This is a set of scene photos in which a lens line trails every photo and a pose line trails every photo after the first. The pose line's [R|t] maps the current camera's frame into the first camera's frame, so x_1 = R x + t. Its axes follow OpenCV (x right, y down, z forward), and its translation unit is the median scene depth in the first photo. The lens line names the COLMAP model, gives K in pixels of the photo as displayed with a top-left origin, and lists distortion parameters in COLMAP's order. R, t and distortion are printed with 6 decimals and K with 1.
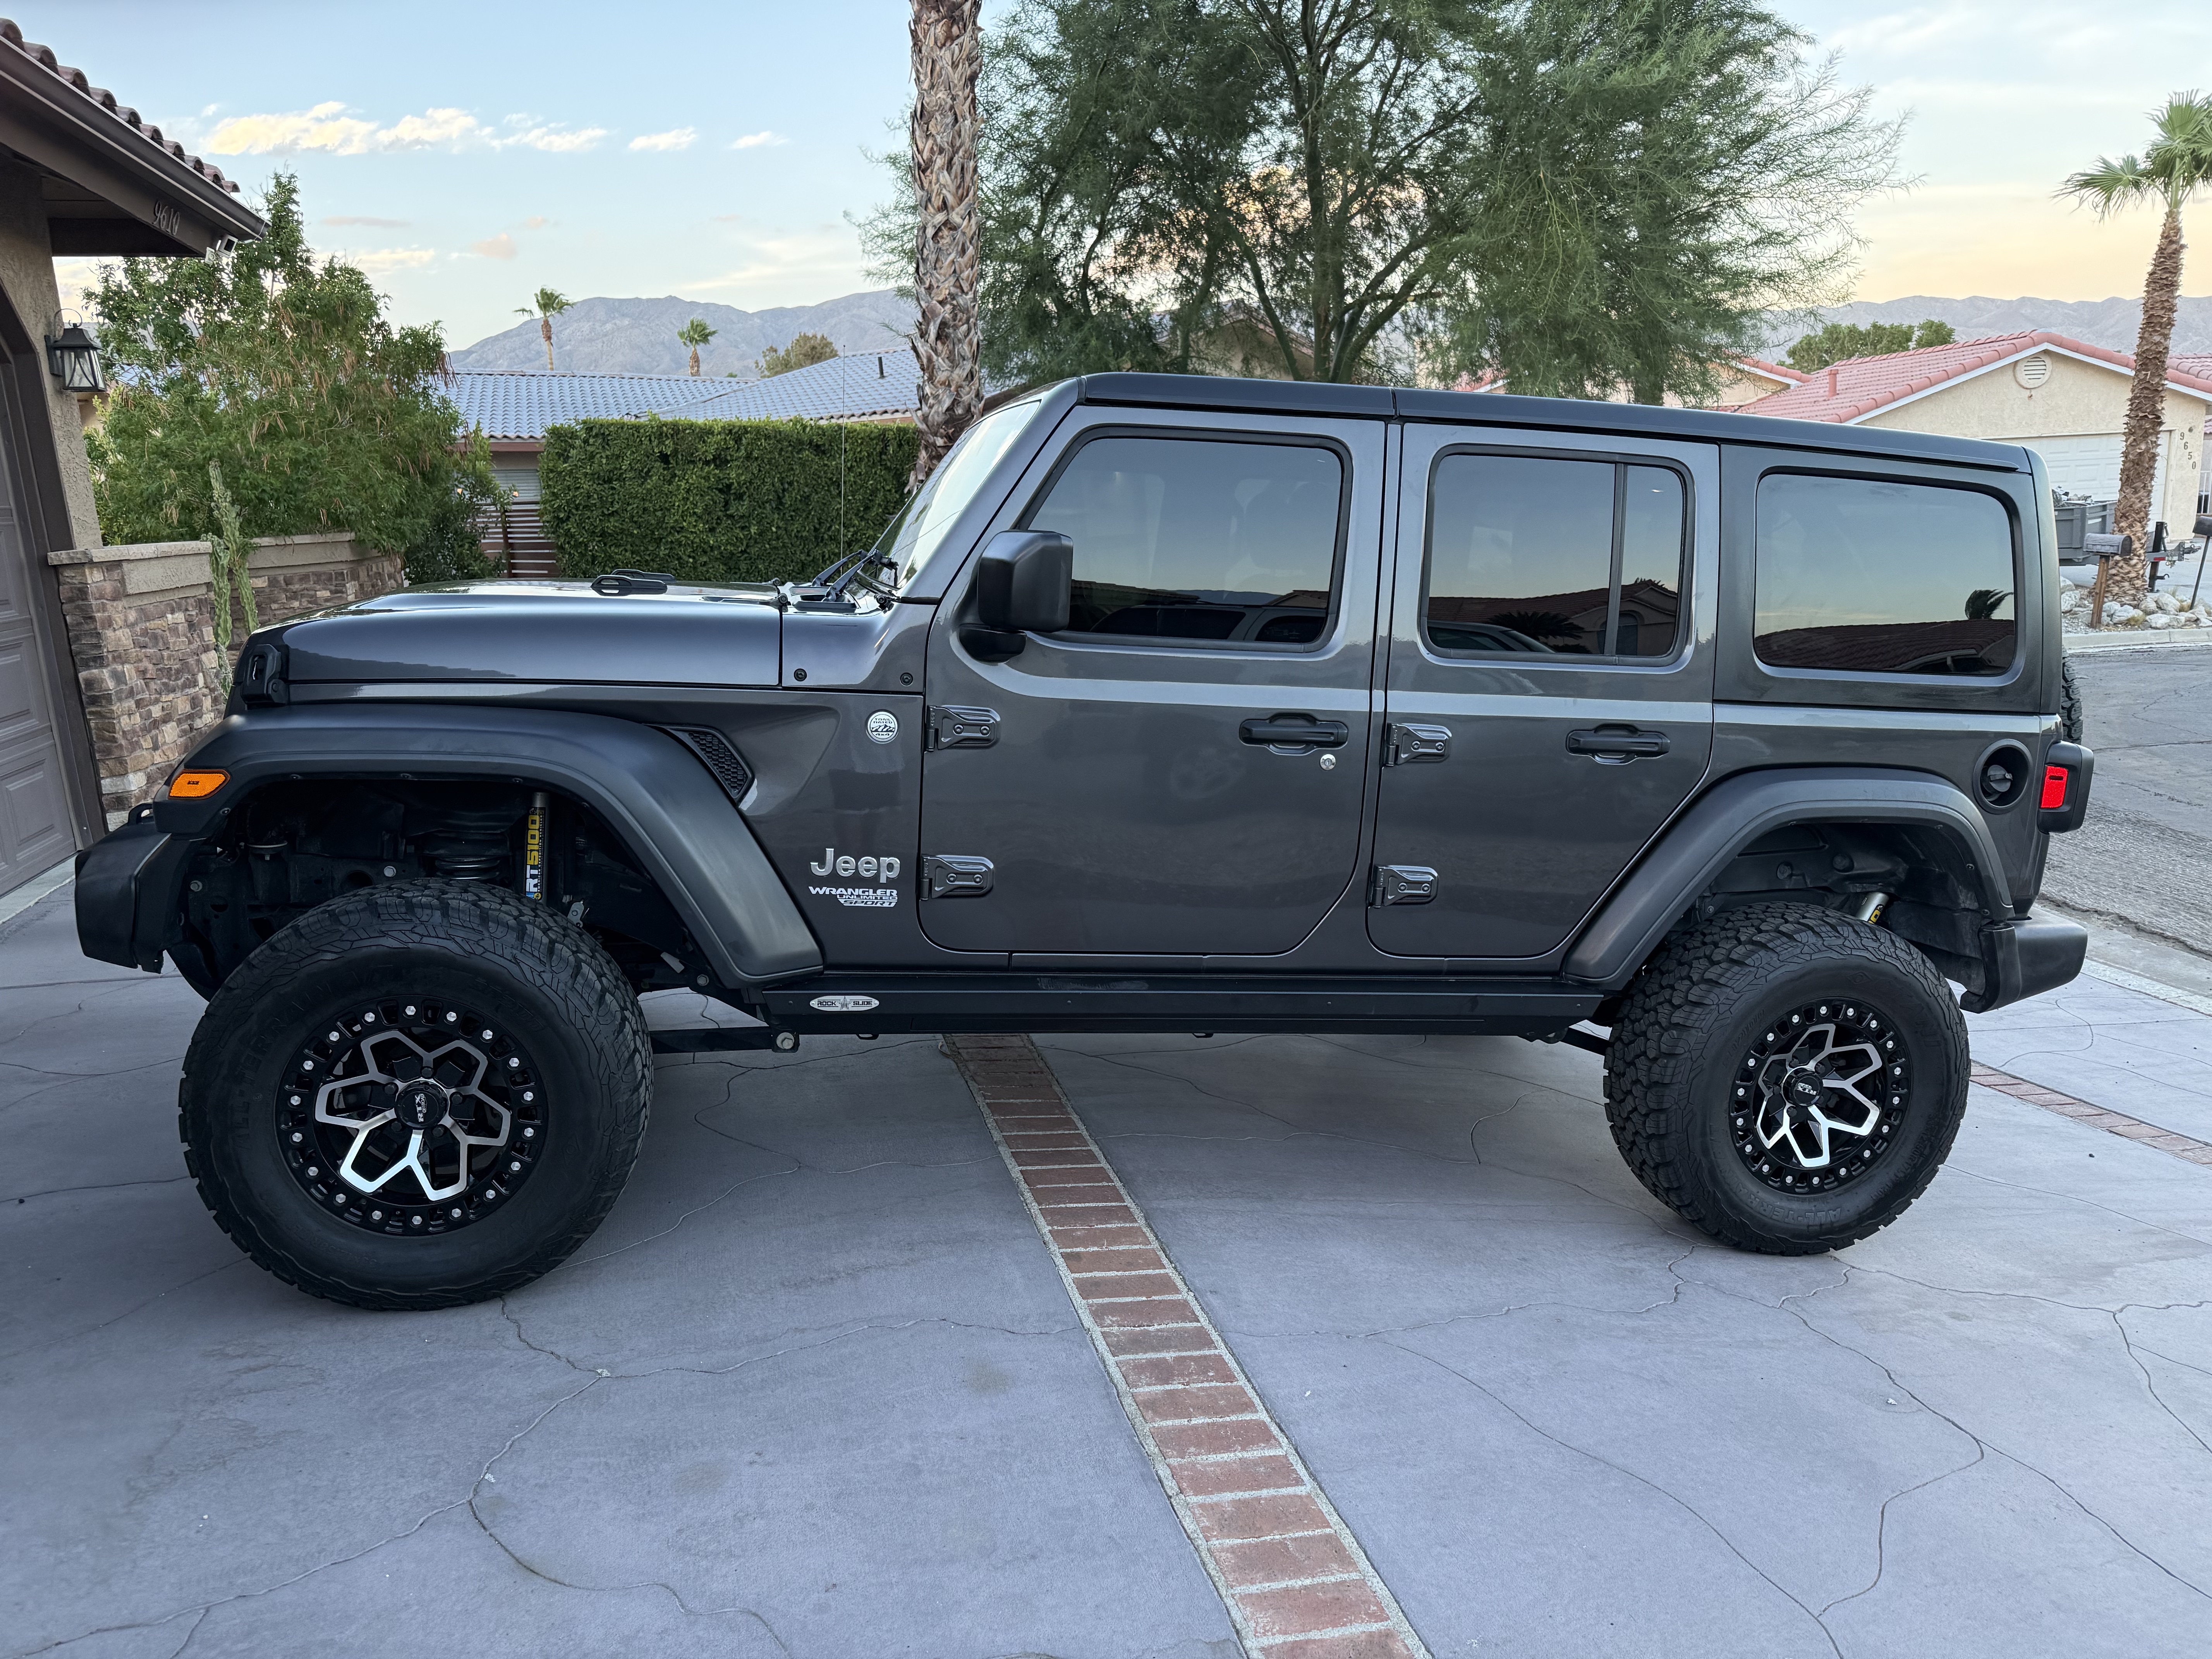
lens RADIAL K [[1530.8, 0, 1111.9], [0, 1530.8, 823.5], [0, 0, 1]] dist [-0.003821, -0.008544]
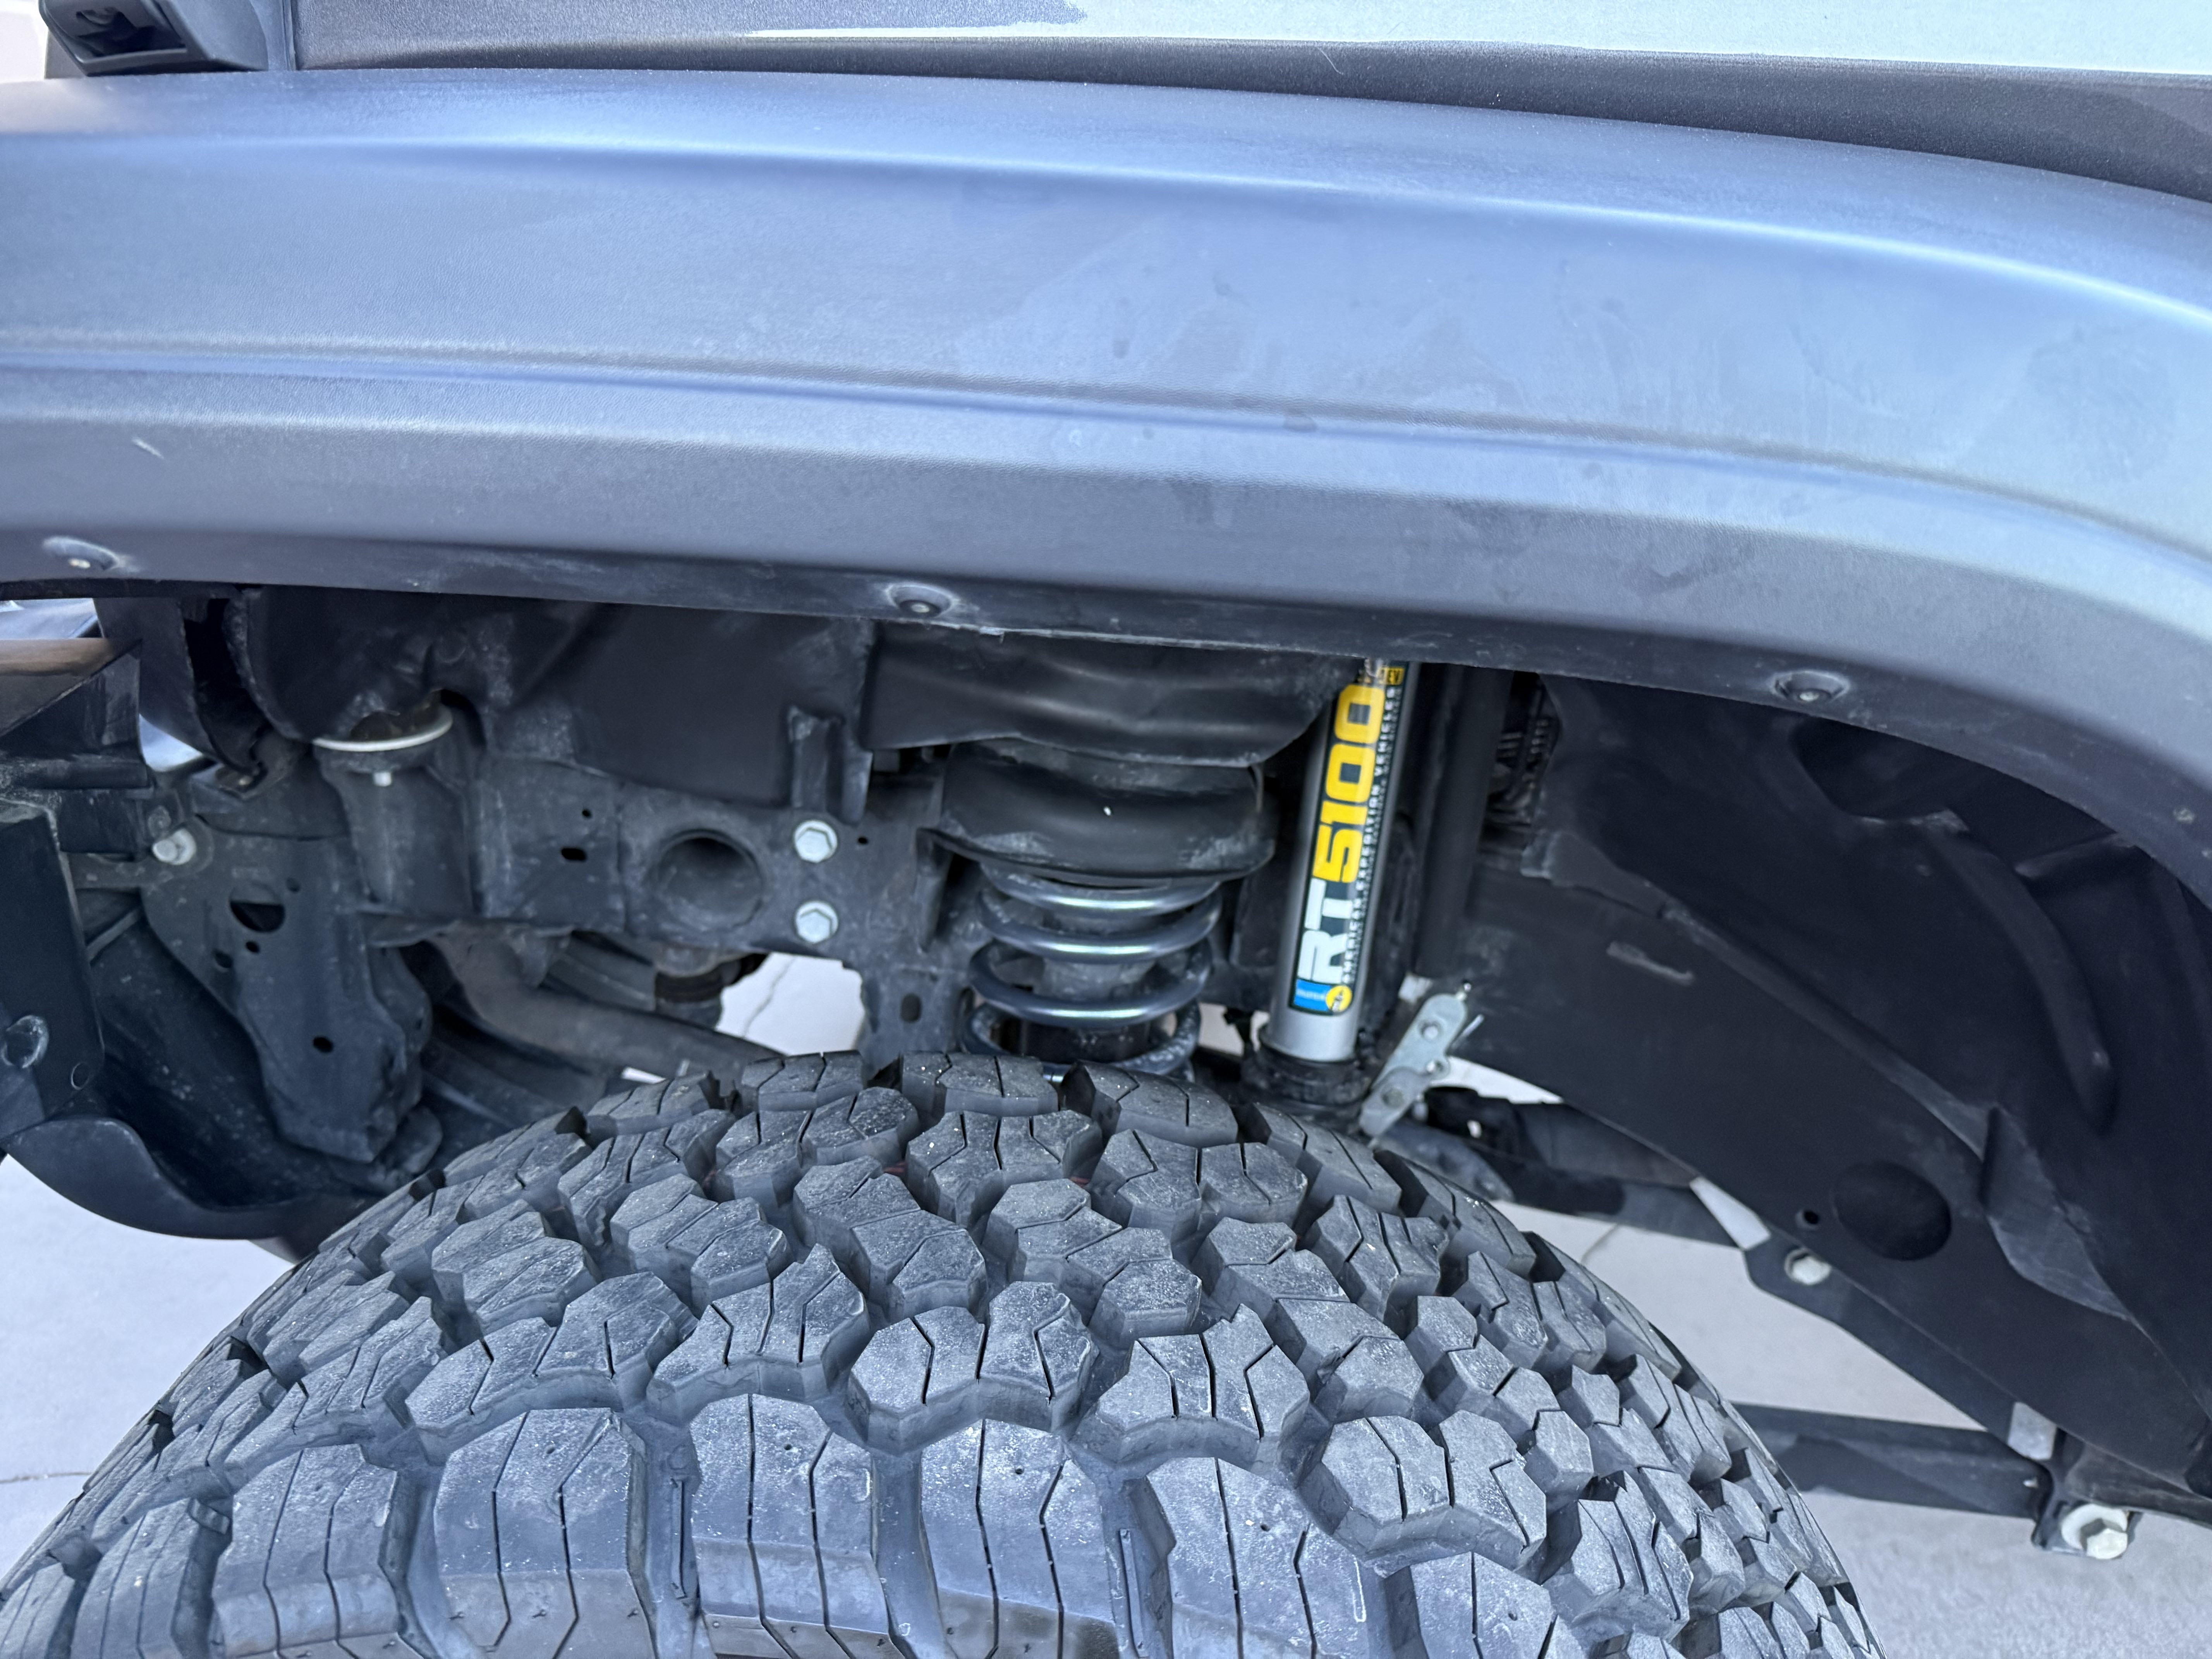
lens RADIAL K [[1530.8, 0, 1103.5], [0, 1530.8, 834.0], [0, 0, 1]] dist [-0.003821, -0.008544]
pose [[0.961974, 0.122988, -0.243887, -0.324875], [-0.066873, 0.971766, 0.226273, -0.031731], [0.264829, -0.201359, 0.943038, 0.691188]]
